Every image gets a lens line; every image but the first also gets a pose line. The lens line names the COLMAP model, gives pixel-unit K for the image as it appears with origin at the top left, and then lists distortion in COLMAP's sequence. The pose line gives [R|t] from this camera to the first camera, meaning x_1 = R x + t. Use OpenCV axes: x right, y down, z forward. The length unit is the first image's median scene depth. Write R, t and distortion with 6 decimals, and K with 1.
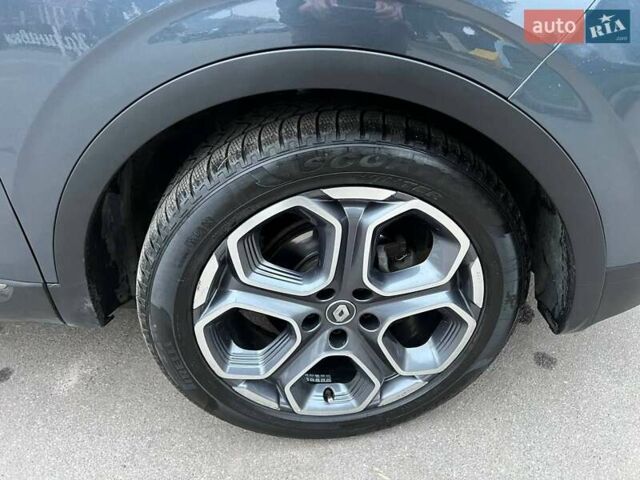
lens RADIAL K [[488.1, 0, 332.2], [0, 488.1, 241.5], [0, 0, 1]] dist [0.014032, 0.000803]
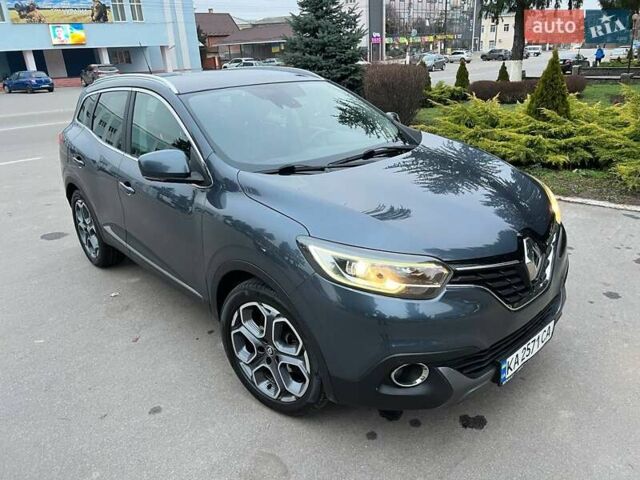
lens RADIAL K [[488.1, 0, 332.2], [0, 488.1, 241.5], [0, 0, 1]] dist [0.014032, 0.000803]
pose [[0.723838, 0.267777, -0.635888, 2.048673], [-0.387521, 0.920303, -0.053573, -0.447432], [0.570864, 0.285198, 0.769919, -1.176573]]
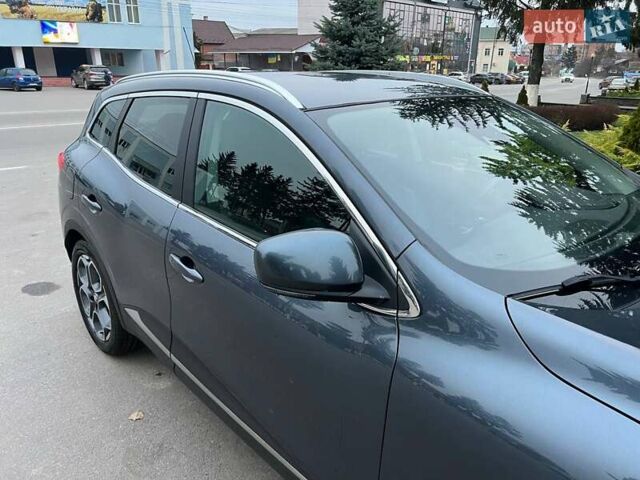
lens RADIAL K [[479.8, 0, 317.8], [0, 479.8, 243.0], [0, 0, 1]] dist [0.014444, -0.002973]
pose [[0.723215, 0.290797, -0.626416, -0.028146], [-0.429926, 0.899416, -0.078833, -0.607516], [0.540484, 0.326326, 0.775492, -0.607601]]
